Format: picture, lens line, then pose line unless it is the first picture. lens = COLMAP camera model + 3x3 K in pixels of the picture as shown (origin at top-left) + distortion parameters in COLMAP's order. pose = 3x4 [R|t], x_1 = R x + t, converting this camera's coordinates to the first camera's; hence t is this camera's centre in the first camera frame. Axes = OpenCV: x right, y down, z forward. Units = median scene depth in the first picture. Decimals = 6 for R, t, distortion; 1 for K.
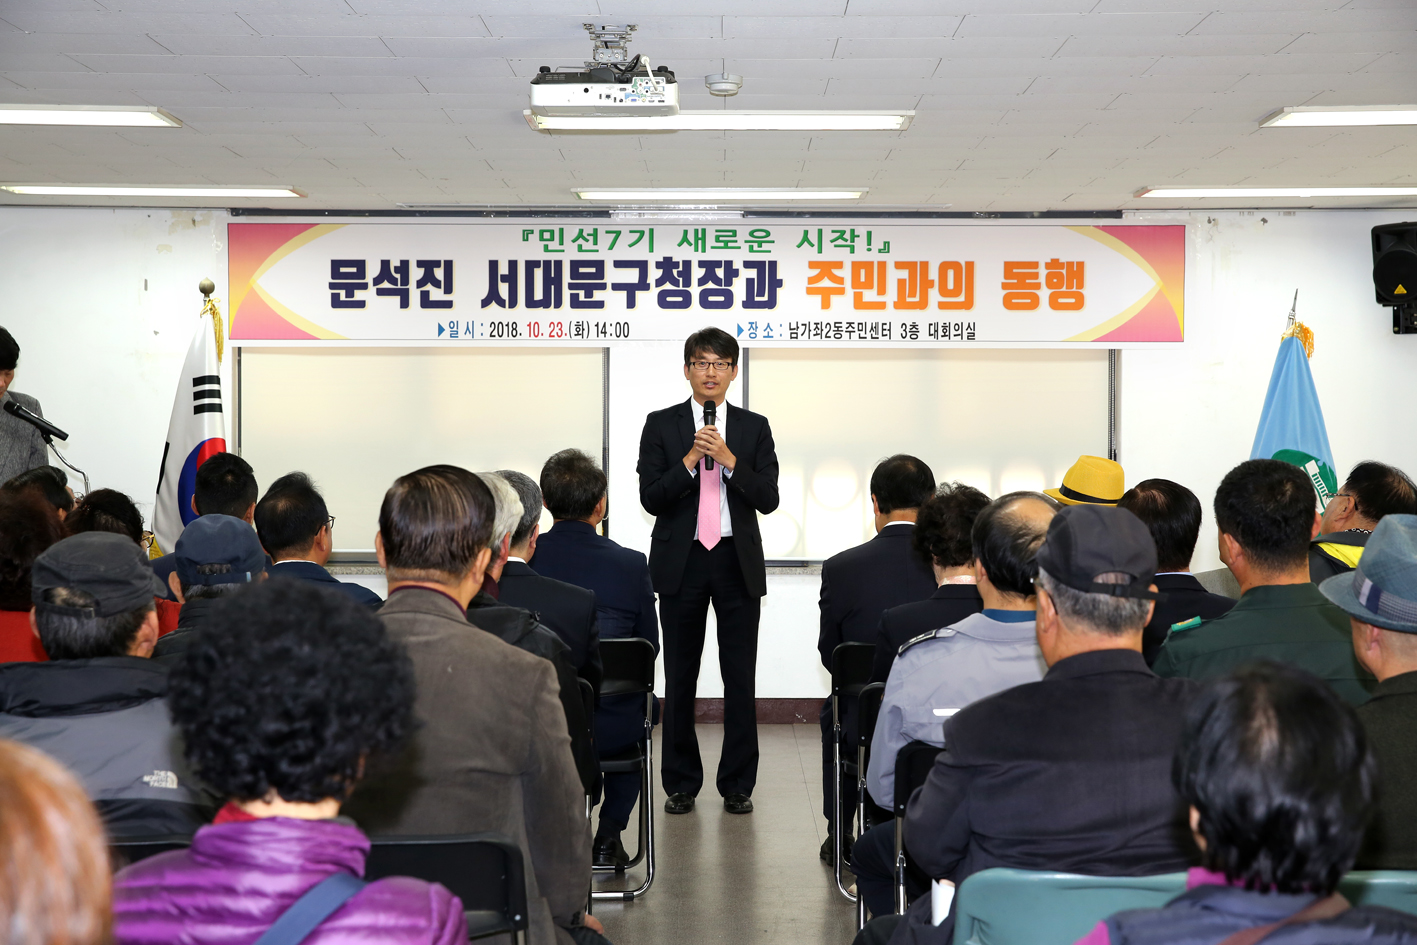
lens RADIAL K [[2190.8, 0, 711.4], [0, 2190.8, 469.7], [0, 0, 1]] dist [0.160597, 0.000000]
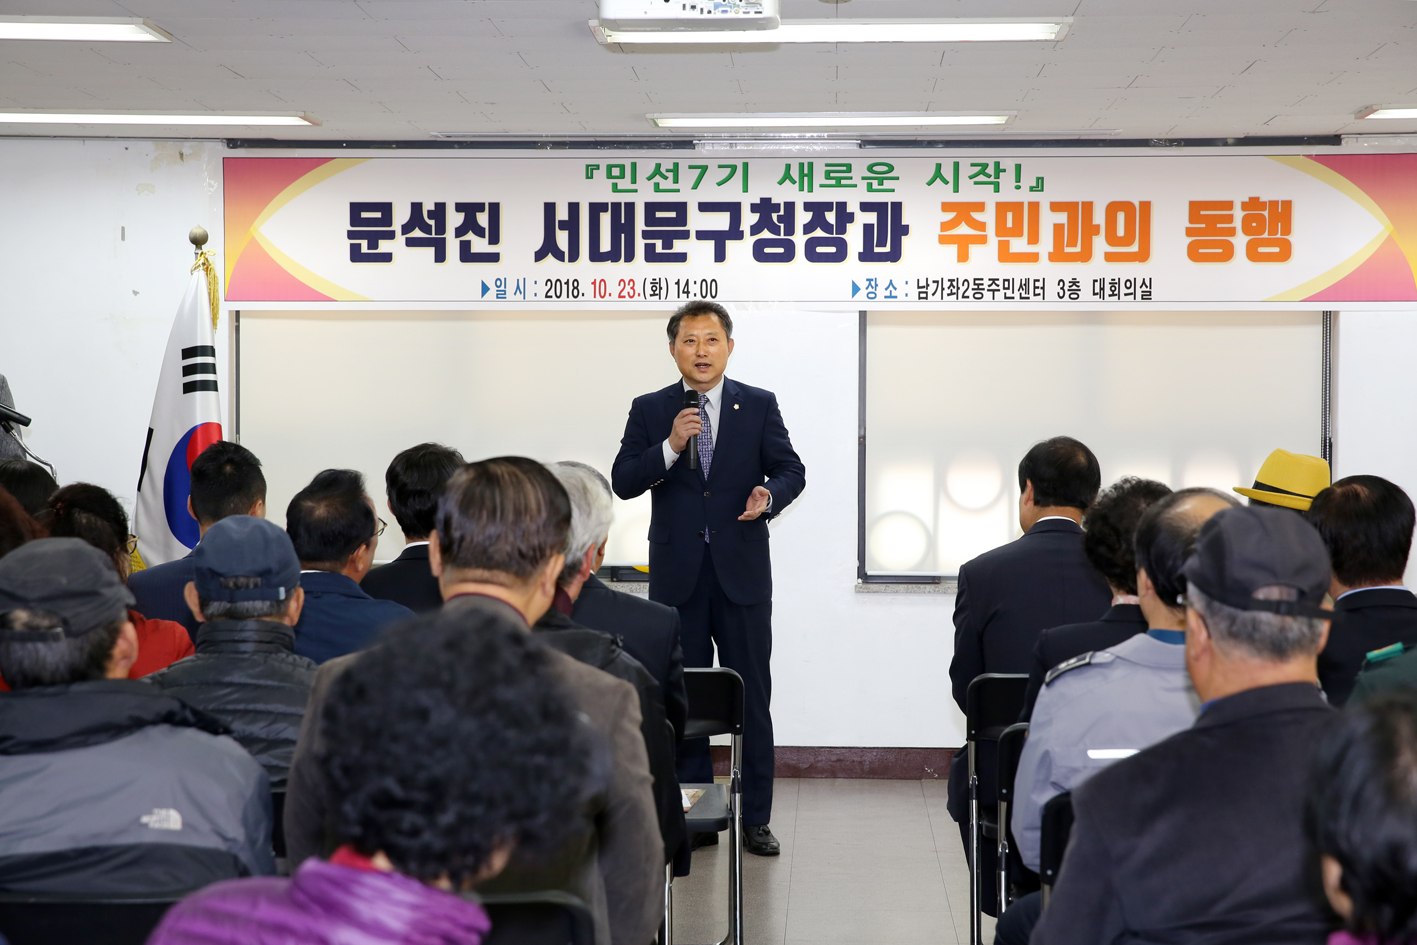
lens RADIAL K [[2793.8, 0, 711.5], [0, 2793.8, 467.1], [0, 0, 1]] dist [0.269433, 0.000000]
pose [[0.999230, 0.001191, -0.039212, 0.000627], [-0.001145, 0.999999, 0.001195, 0.000488], [0.039213, -0.001149, 0.999230, -0.026617]]
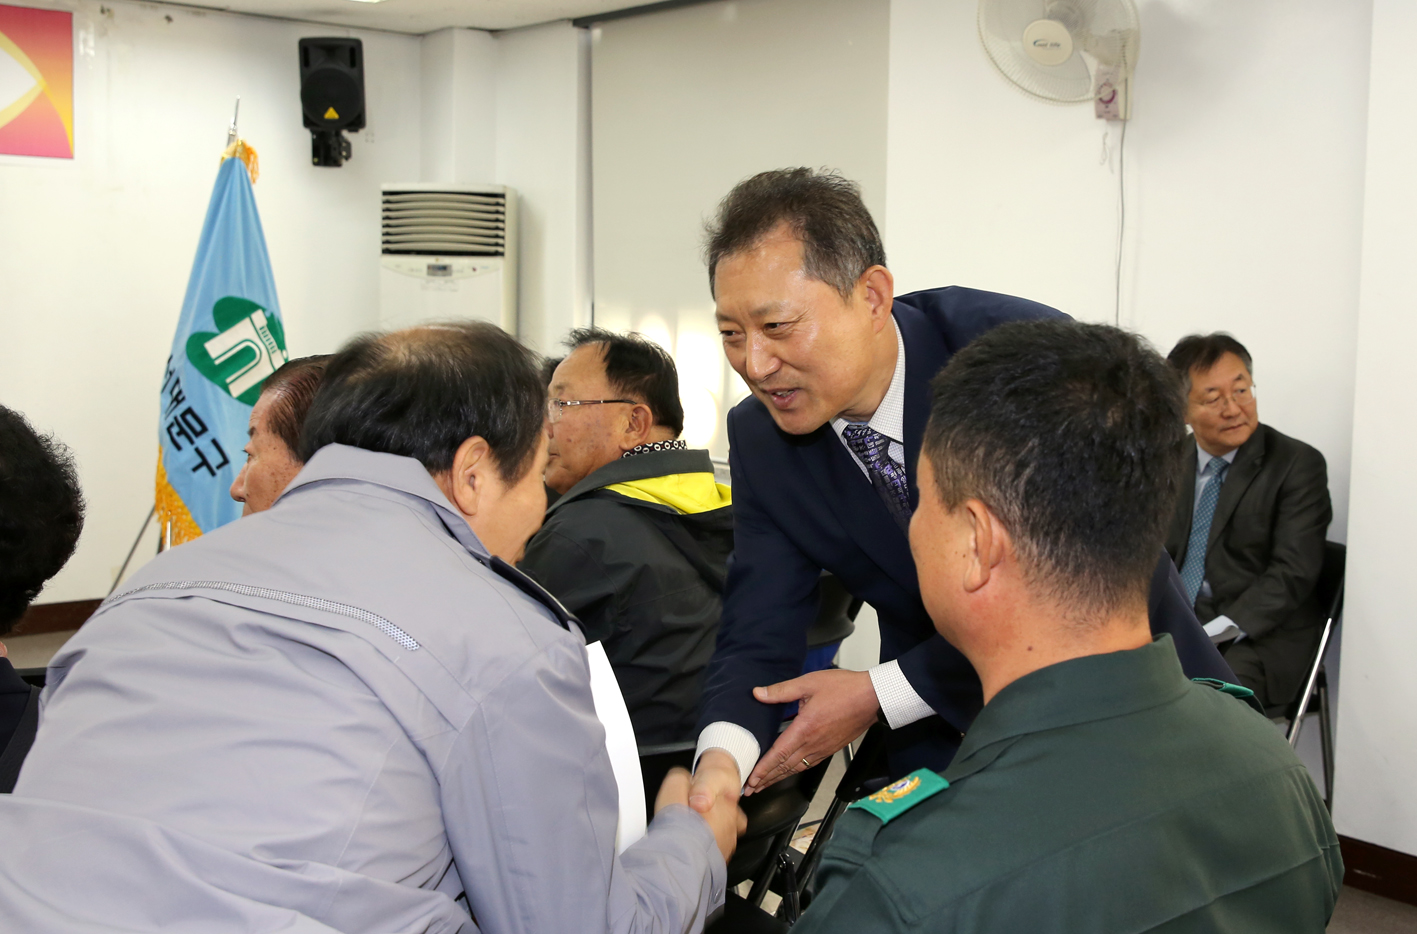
lens RADIAL K [[1685.7, 0, 785.5], [0, 1685.7, 426.9], [0, 0, 1]] dist [-0.032797, 0.000000]
pose [[0.758901, -0.039003, 0.650037, 0.010881], [-0.008779, 0.997501, 0.070100, -0.005868], [-0.651147, -0.058906, 0.756662, 0.368303]]
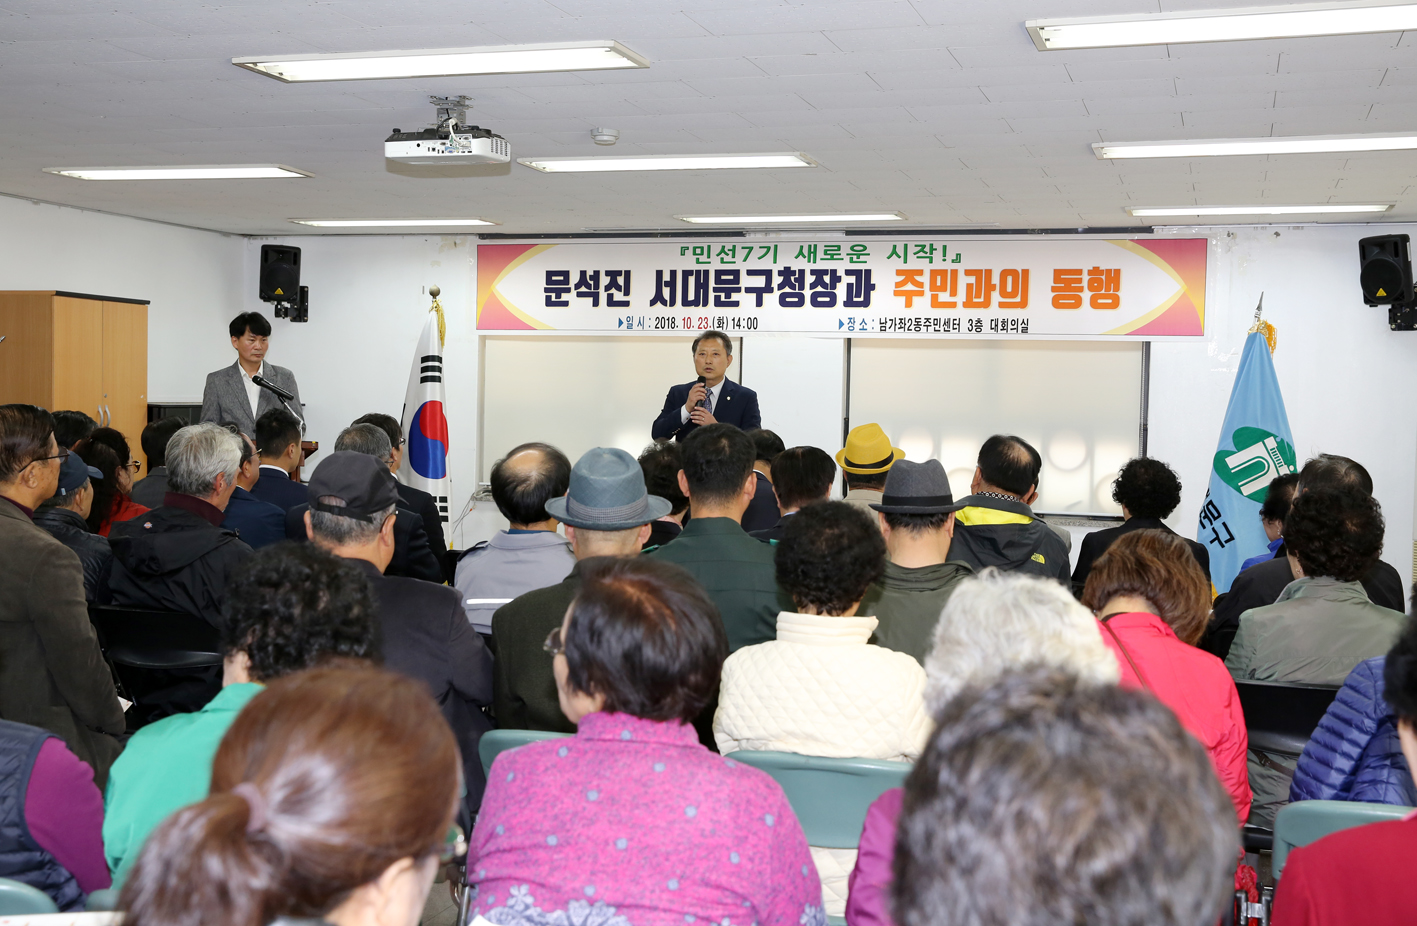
lens RADIAL K [[1741.6, 0, 703.4], [0, 1741.6, 458.1], [0, 0, 1]] dist [0.066557, 0.000000]
pose [[0.952063, 0.028600, -0.304563, 0.248717], [-0.024850, 0.999560, 0.016183, -0.000308], [0.304892, -0.007839, 0.952355, 0.012025]]
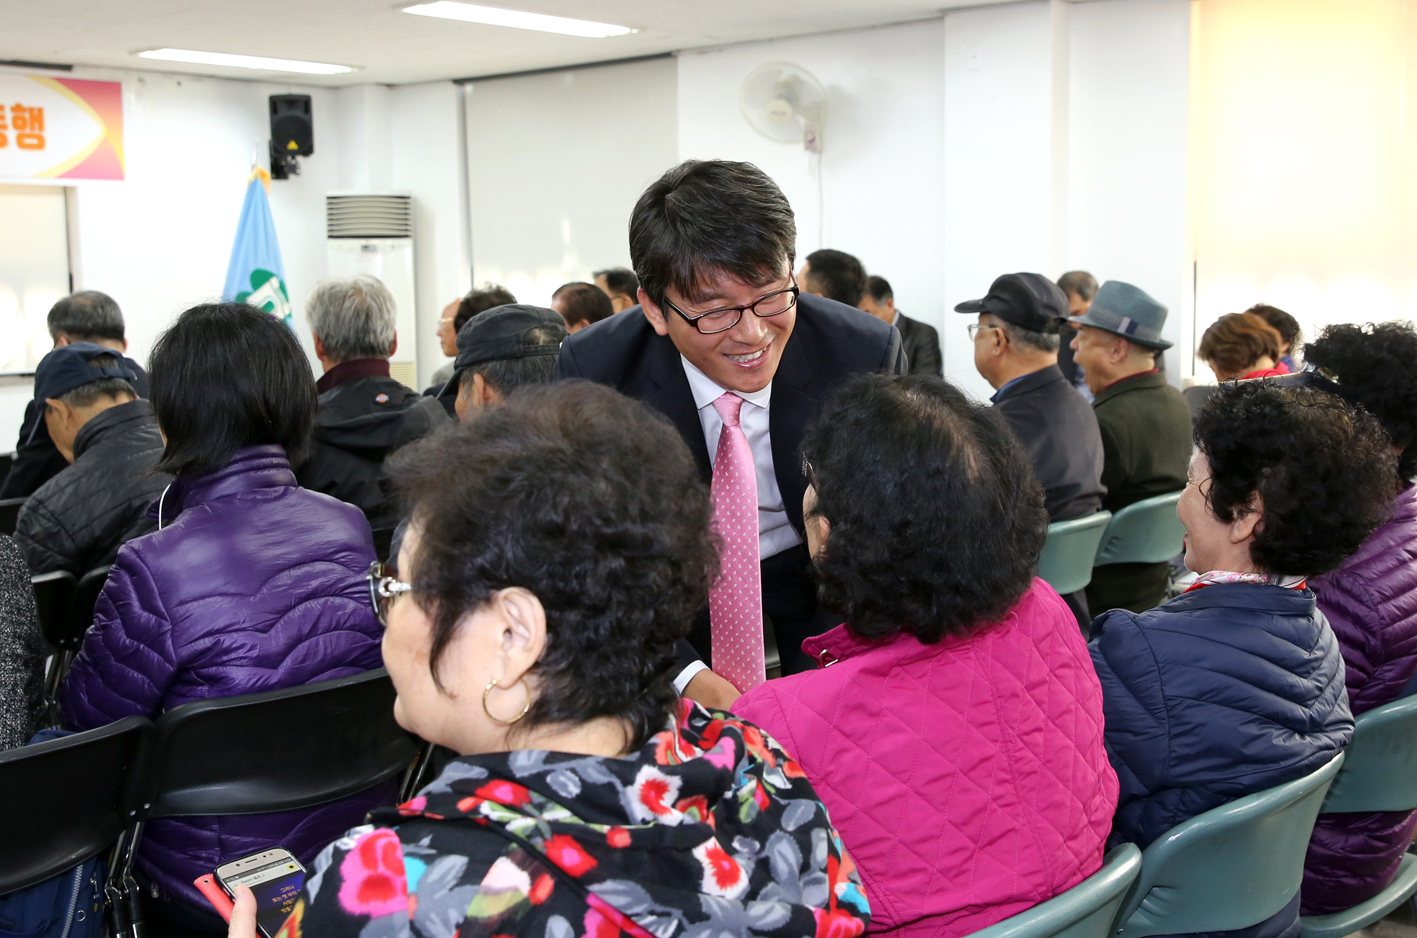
lens RADIAL K [[1763.7, 0, 737.8], [0, 1763.7, 397.4], [0, 0, 1]] dist [0.033214, 0.000000]
pose [[0.641481, -0.067736, 0.764142, -0.315895], [0.028946, 0.997522, 0.064124, 0.007072], [-0.766592, -0.019016, 0.641853, 0.130522]]
